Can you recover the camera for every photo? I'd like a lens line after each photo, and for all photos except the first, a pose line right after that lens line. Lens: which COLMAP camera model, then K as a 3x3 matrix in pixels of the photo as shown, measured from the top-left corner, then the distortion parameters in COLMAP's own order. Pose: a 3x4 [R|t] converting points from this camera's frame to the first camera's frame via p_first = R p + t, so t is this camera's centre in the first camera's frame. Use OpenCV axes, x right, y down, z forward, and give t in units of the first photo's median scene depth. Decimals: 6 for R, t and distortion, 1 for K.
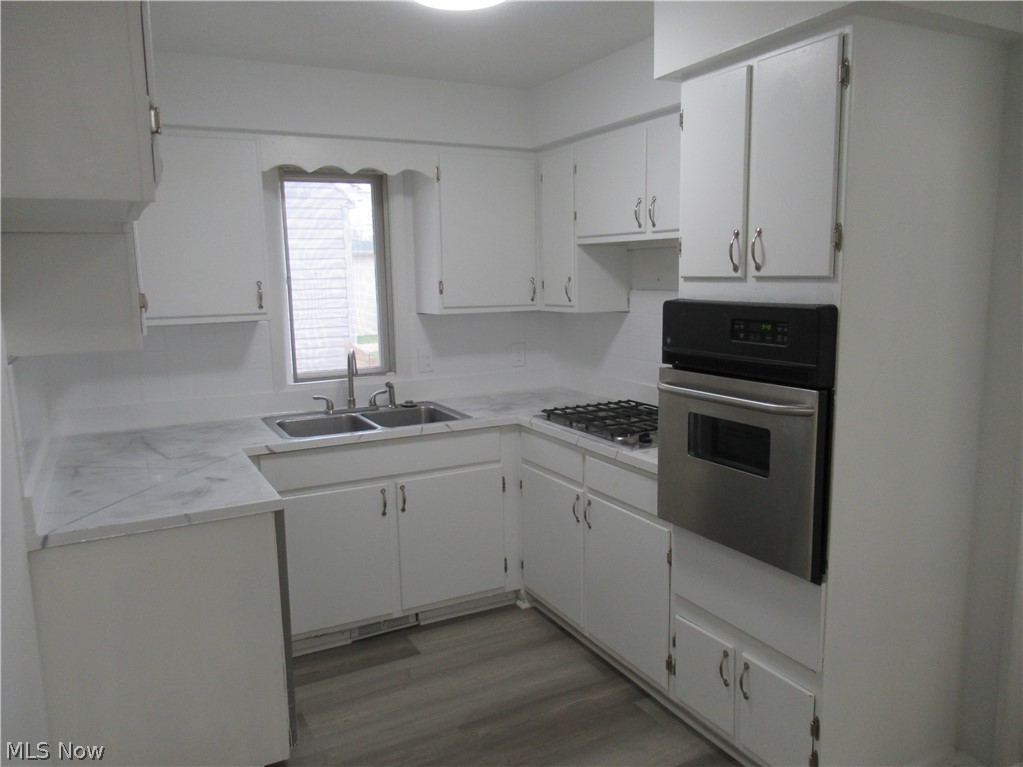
lens RADIAL K [[765.1, 0, 511.5], [0, 765.1, 383.5], [0, 0, 1]] dist [-0.003247, -0.000323]
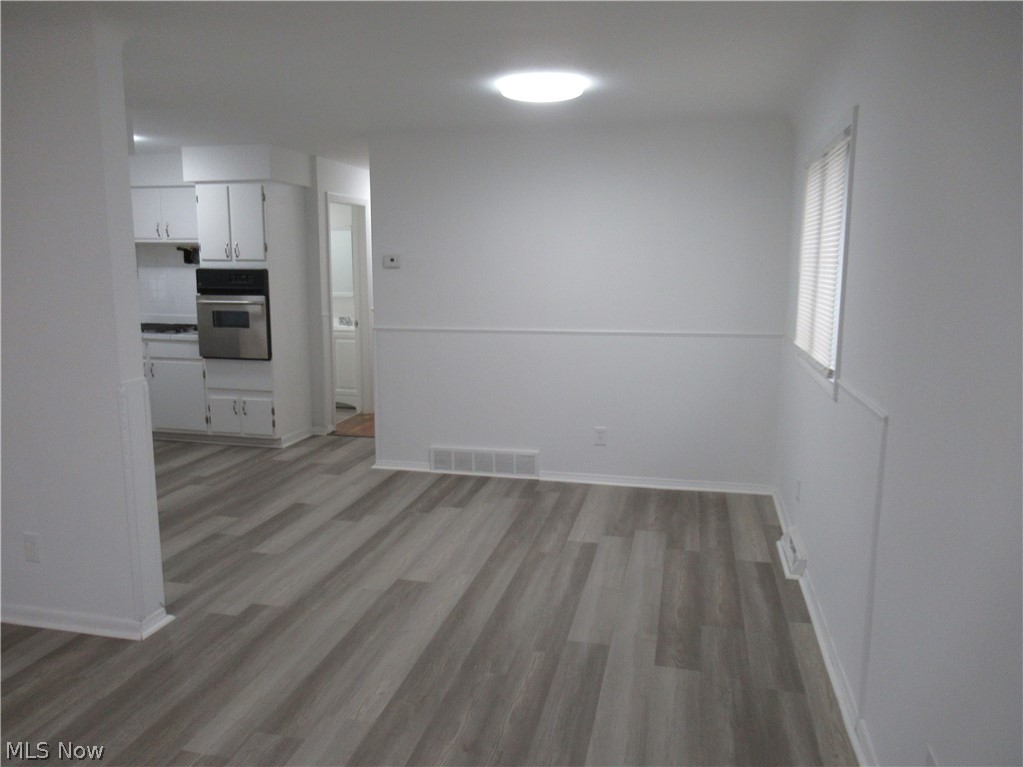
lens RADIAL K [[765.1, 0, 511.5], [0, 765.1, 383.5], [0, 0, 1]] dist [-0.003247, -0.000323]
pose [[0.655185, -0.103635, 0.748327, -1.006026], [0.093333, 0.994062, 0.055951, 0.216766], [-0.749681, 0.033186, 0.660967, -1.387446]]
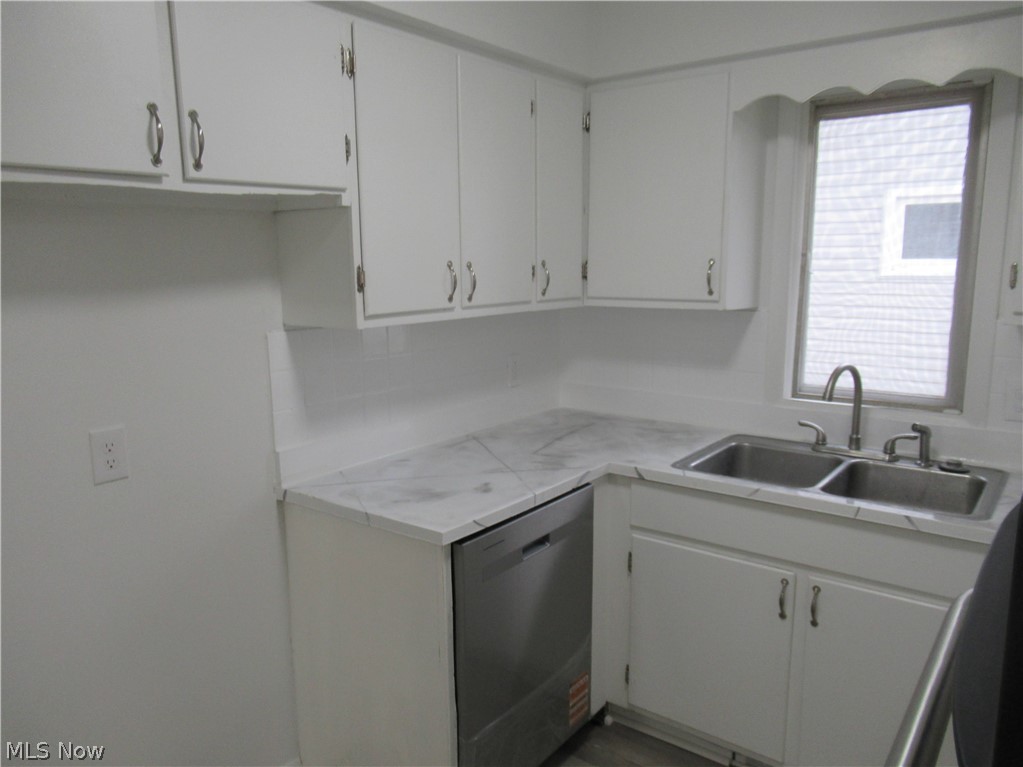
lens RADIAL K [[765.1, 0, 511.5], [0, 765.1, 383.5], [0, 0, 1]] dist [-0.003247, -0.000323]
pose [[0.426769, 0.157574, -0.890527, 0.496652], [-0.131928, 0.985017, 0.111069, -0.118840], [0.894686, 0.070085, 0.441163, 0.842822]]
